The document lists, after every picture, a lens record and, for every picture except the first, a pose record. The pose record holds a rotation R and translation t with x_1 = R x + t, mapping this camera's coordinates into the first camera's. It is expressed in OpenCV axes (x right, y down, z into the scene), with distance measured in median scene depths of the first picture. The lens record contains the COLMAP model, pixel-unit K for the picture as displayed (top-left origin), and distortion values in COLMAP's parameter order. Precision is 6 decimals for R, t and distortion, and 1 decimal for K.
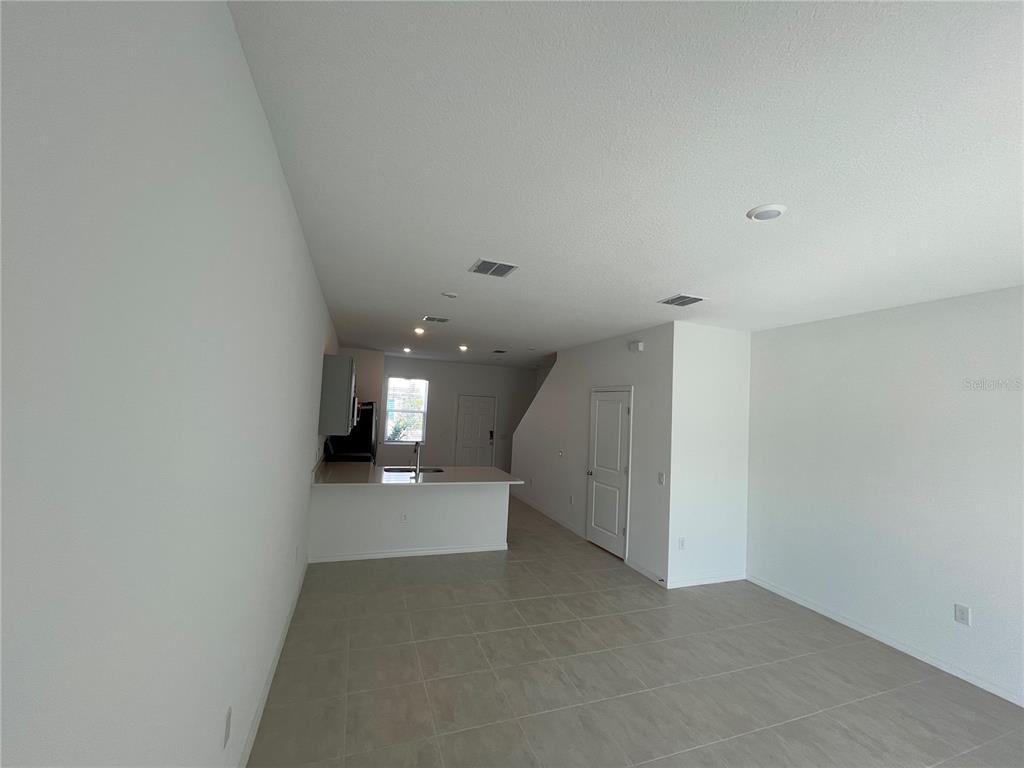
lens RADIAL K [[412.4, 0, 507.9], [0, 412.4, 382.5], [0, 0, 1]] dist [-0.002446, 0.000119]
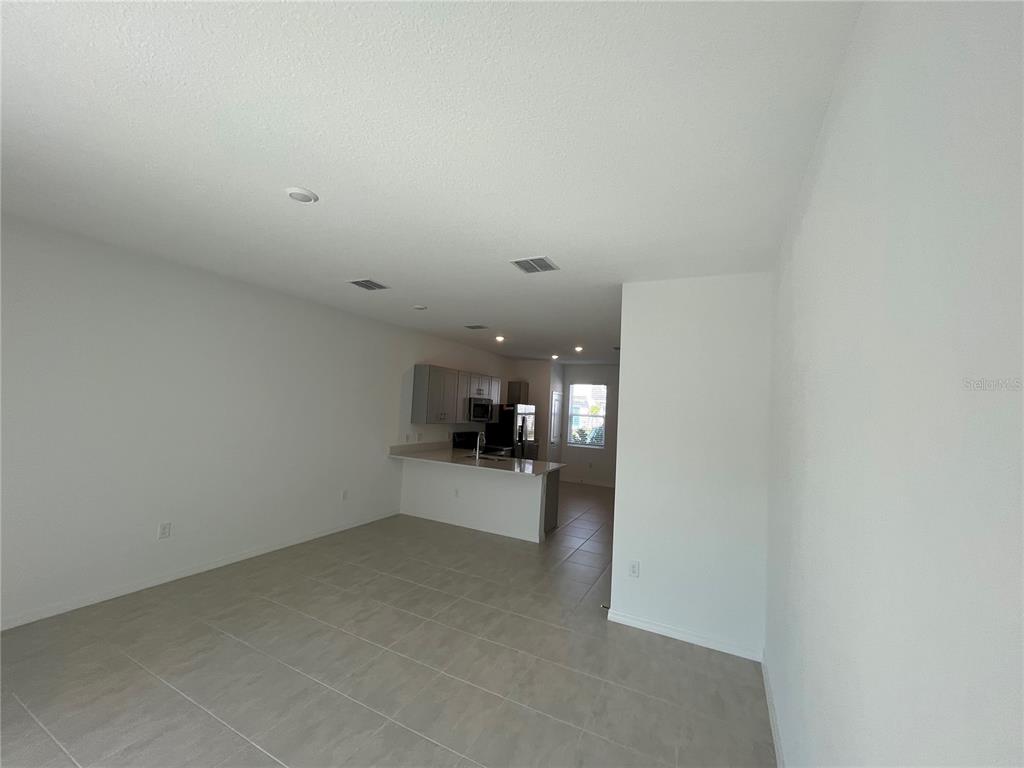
lens RADIAL K [[412.4, 0, 507.6], [0, 412.4, 384.7], [0, 0, 1]] dist [-0.002446, 0.000119]
pose [[0.684933, -0.055052, -0.726524, 0.999222], [0.029301, 0.998416, -0.048031, 0.093860], [0.728017, 0.011610, 0.685461, 0.360773]]
